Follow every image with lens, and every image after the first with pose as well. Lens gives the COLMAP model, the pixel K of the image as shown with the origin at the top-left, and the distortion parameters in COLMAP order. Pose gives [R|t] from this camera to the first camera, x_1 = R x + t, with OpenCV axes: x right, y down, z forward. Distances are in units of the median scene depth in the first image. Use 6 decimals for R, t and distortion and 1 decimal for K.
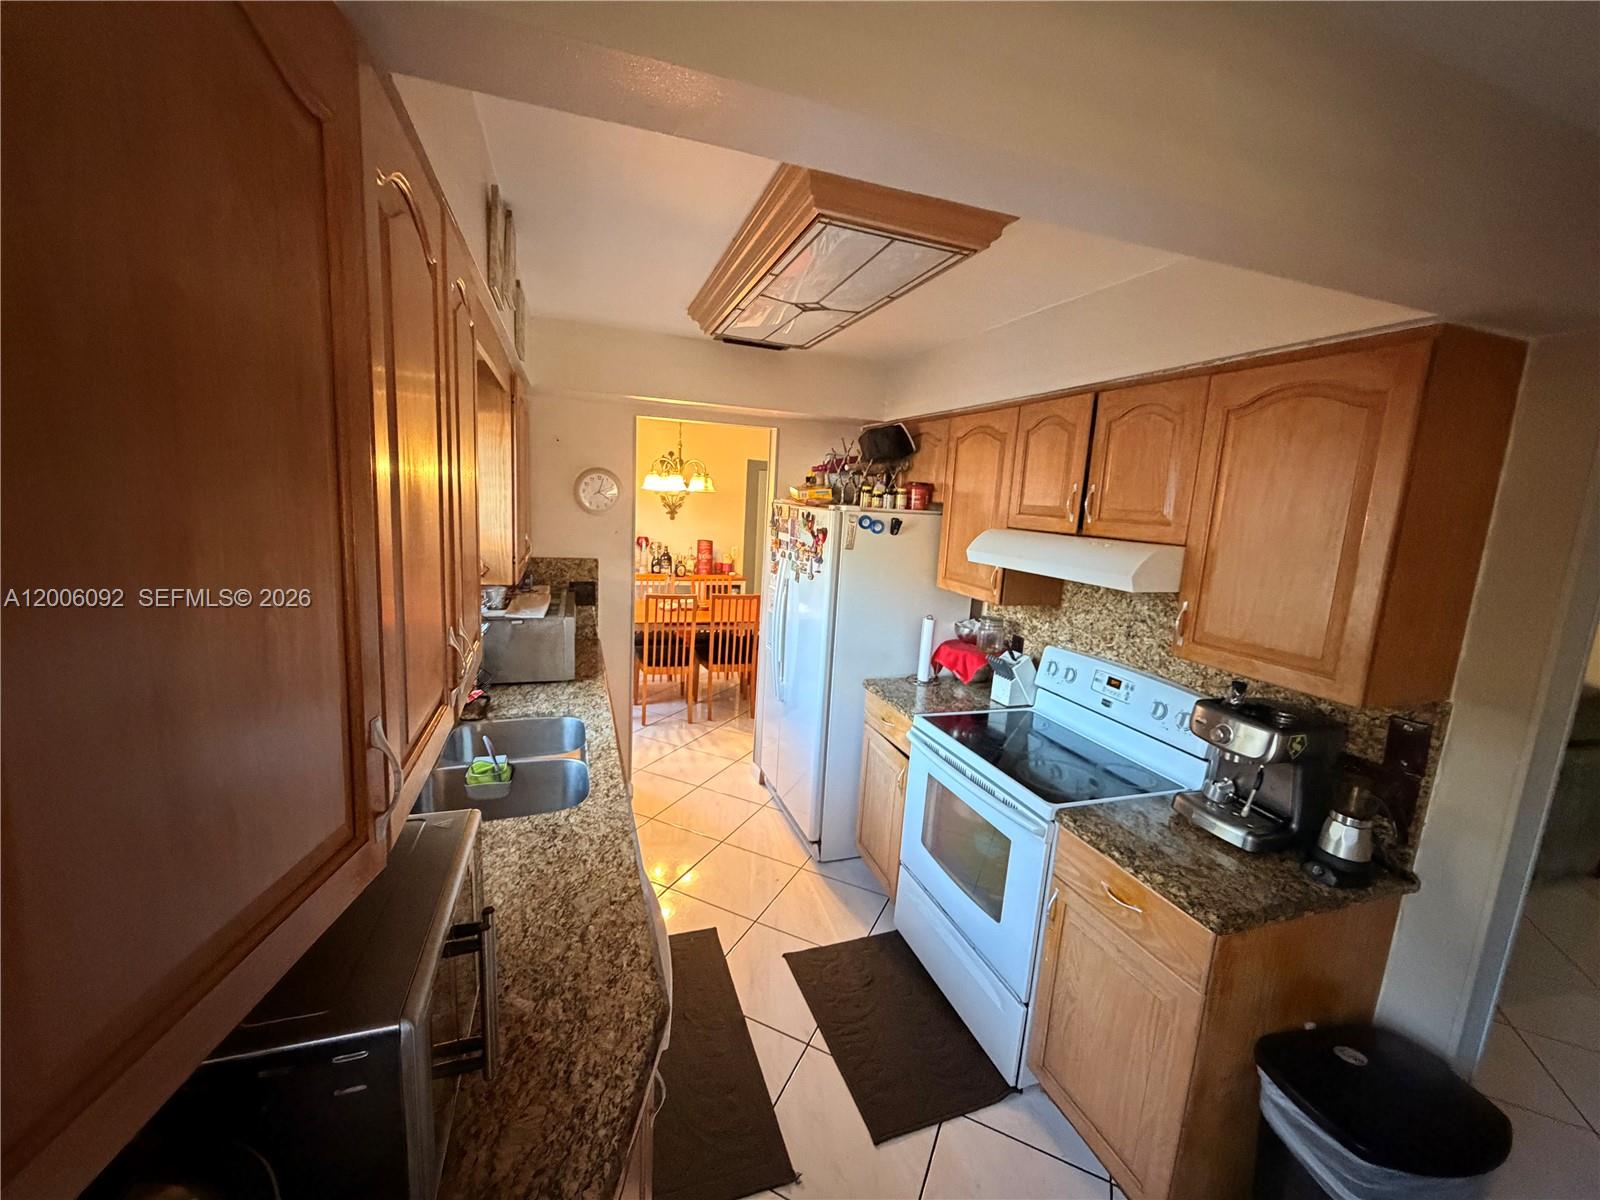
lens RADIAL K [[643.3, 0, 794.2], [0, 643.3, 600.3], [0, 0, 1]] dist [0.002061, -0.000139]
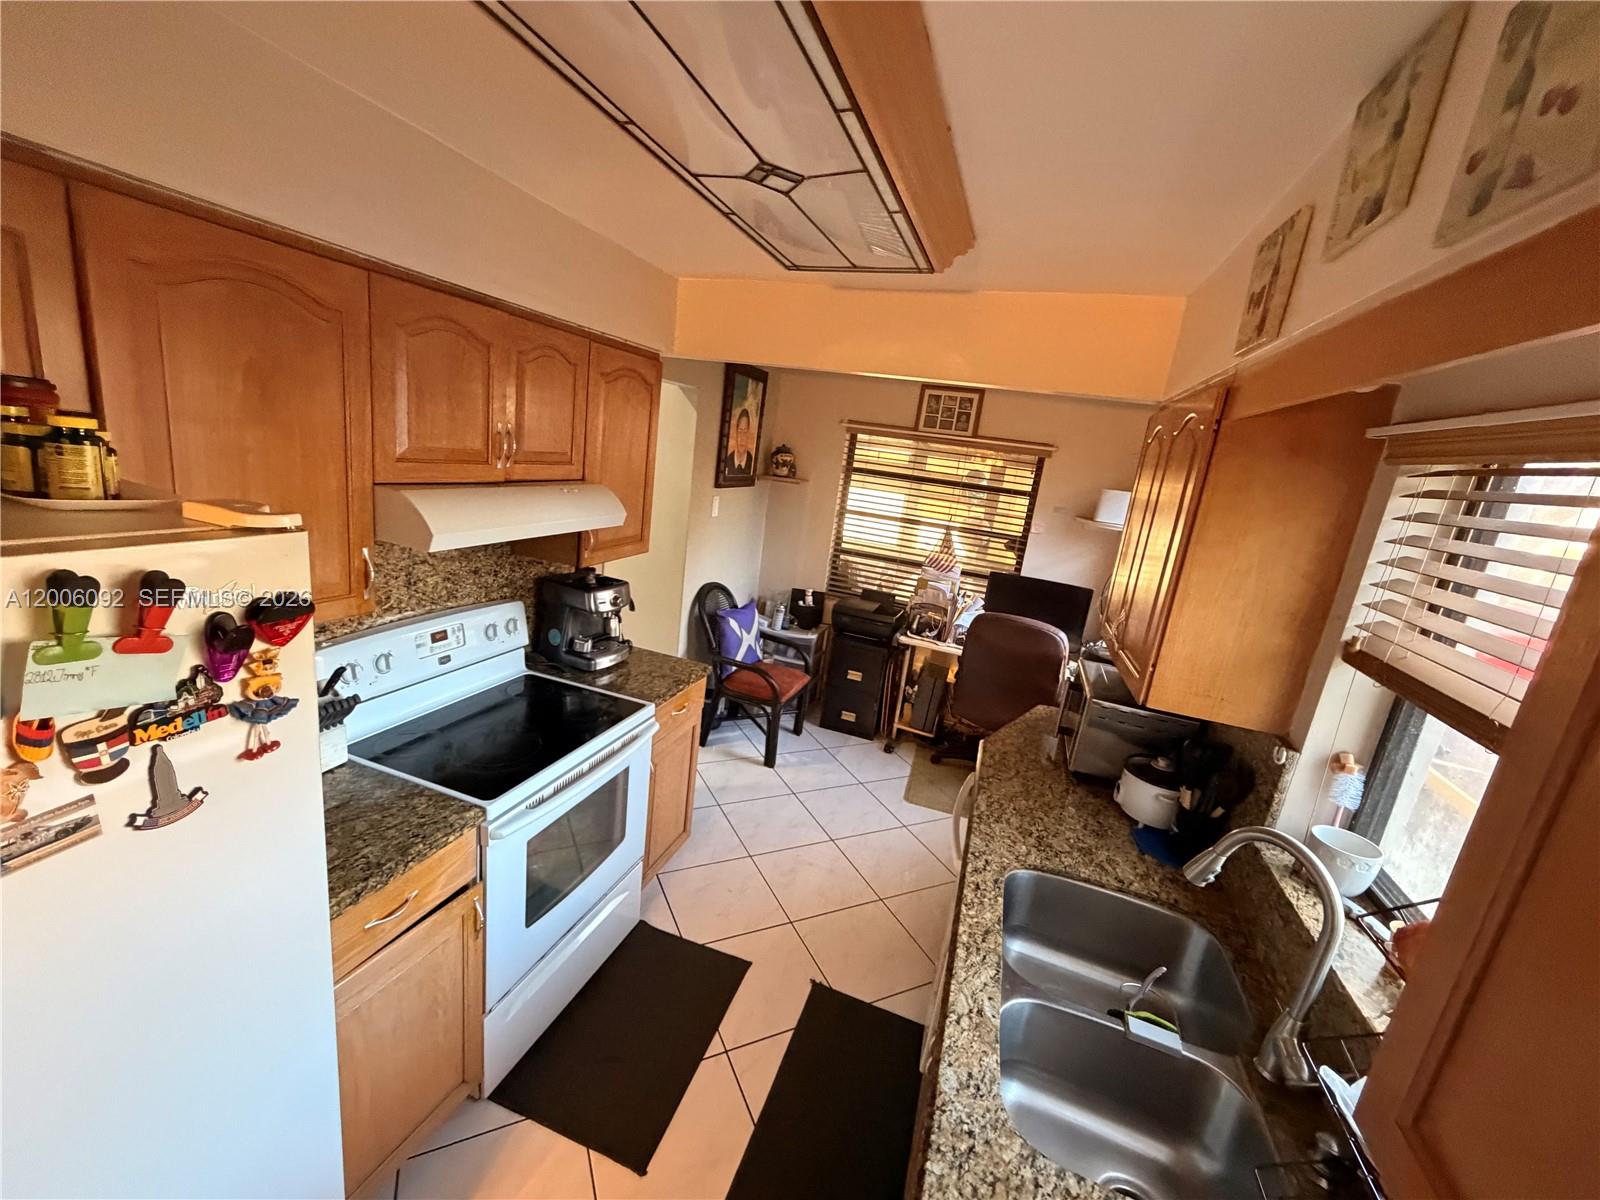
lens RADIAL K [[643.3, 0, 794.2], [0, 643.3, 600.3], [0, 0, 1]] dist [0.002061, -0.000139]
pose [[-0.774070, -0.292573, 0.561442, -0.403368], [-0.063407, 0.918181, 0.391053, -0.325469], [-0.629917, 0.267103, -0.729287, 1.454884]]
